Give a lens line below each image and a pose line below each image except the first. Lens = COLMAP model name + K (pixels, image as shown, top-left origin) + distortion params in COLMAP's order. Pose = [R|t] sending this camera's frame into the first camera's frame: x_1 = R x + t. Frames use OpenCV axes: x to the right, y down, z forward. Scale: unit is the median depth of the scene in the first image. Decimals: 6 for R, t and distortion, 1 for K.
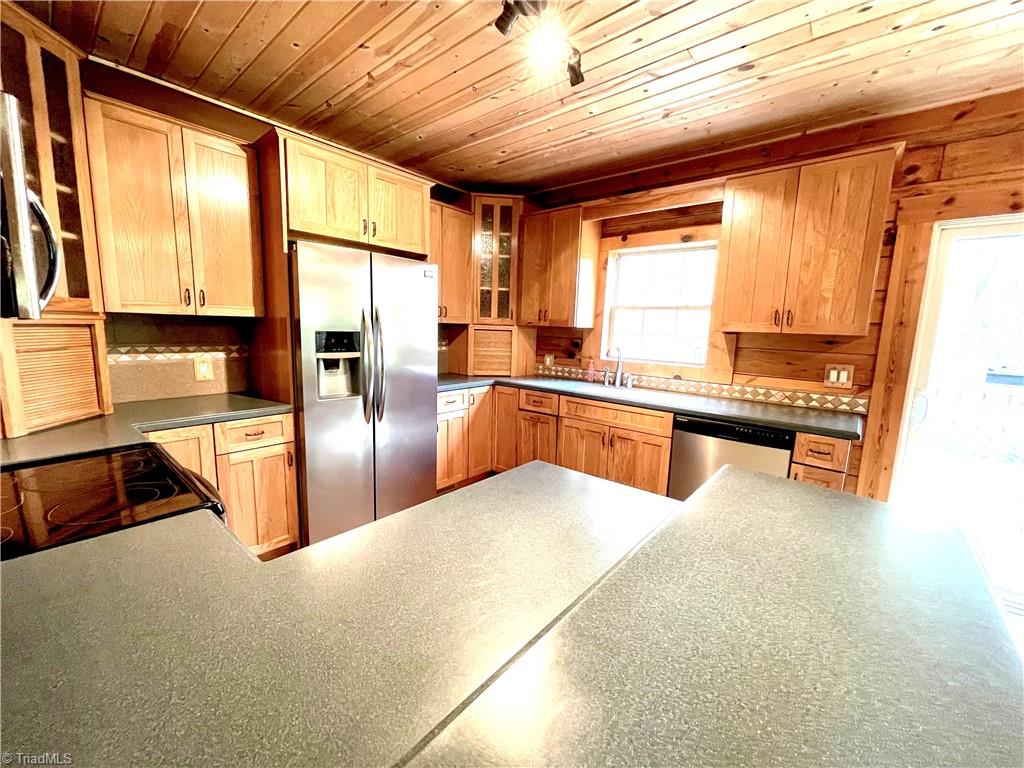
lens RADIAL K [[416.1, 0, 509.1], [0, 416.1, 386.3], [0, 0, 1]] dist [-0.000871, -0.006968]
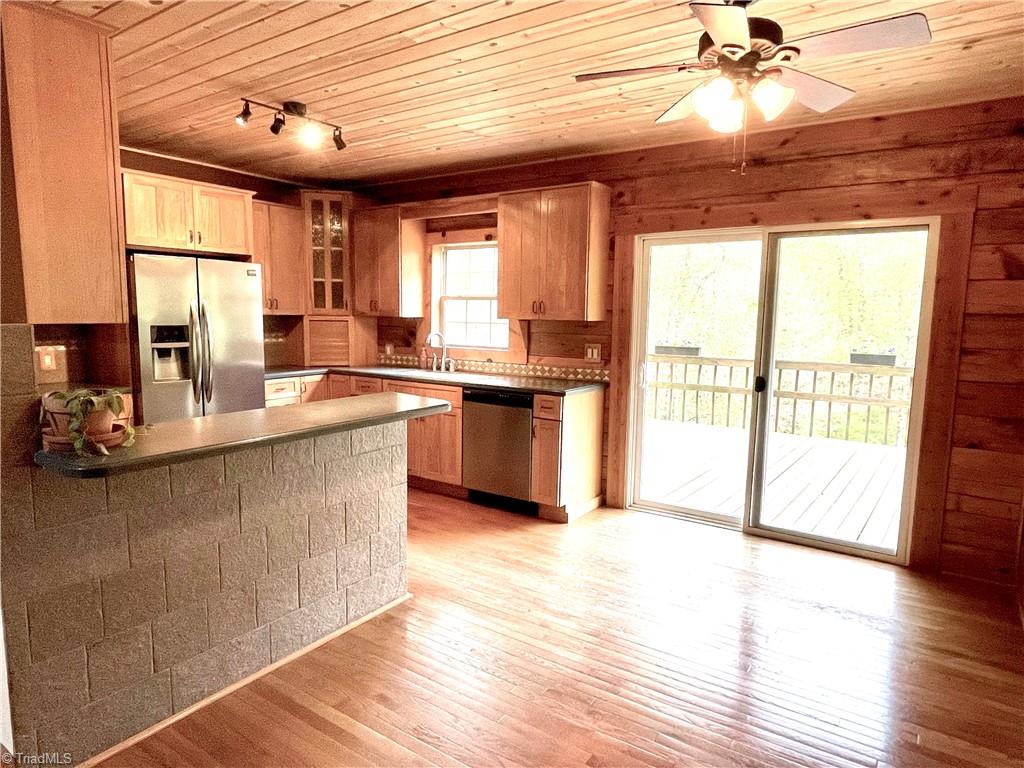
lens RADIAL K [[635.6, 0, 512.8], [0, 635.6, 390.2], [0, 0, 1]] dist [0.003277, -0.026950]
pose [[0.993506, -0.030410, 0.109645, 0.288782], [0.032397, 0.999341, -0.016393, 0.092241], [-0.109074, 0.019839, 0.993836, -0.727242]]
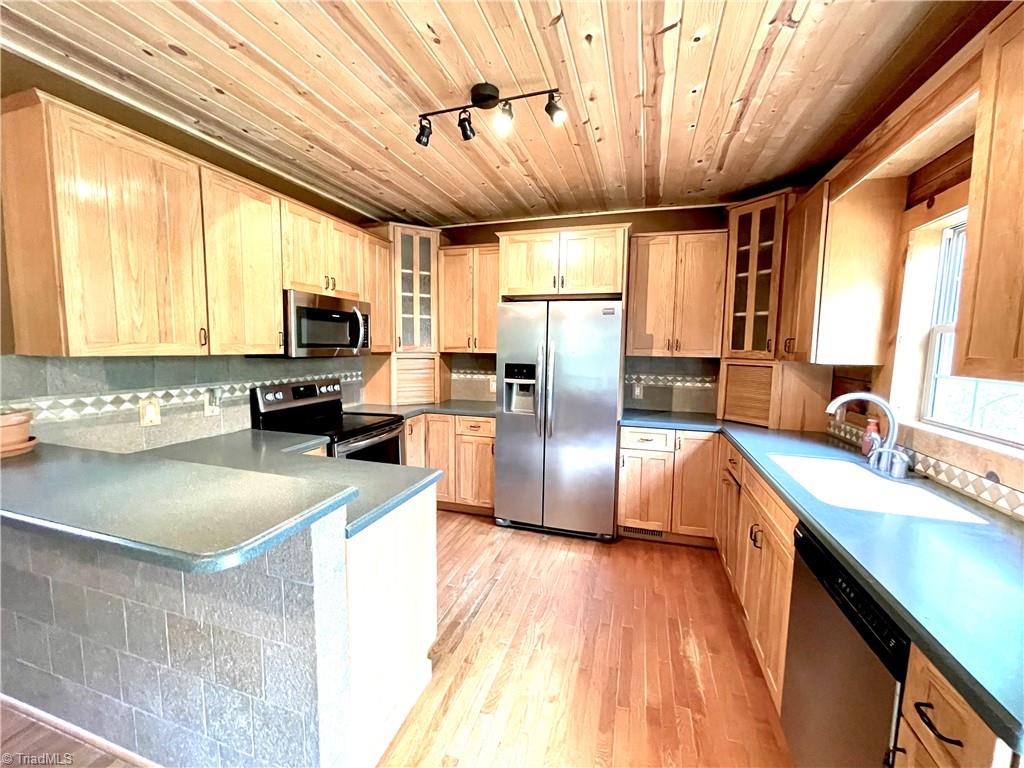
lens RADIAL K [[412.3, 0, 503.4], [0, 412.3, 383.5], [0, 0, 1]] dist [-0.000688, -0.000089]
pose [[0.381133, 0.059342, -0.922614, 0.633943], [-0.135896, 0.990694, 0.007582, -0.055099], [0.914478, 0.122490, 0.385650, 0.342837]]
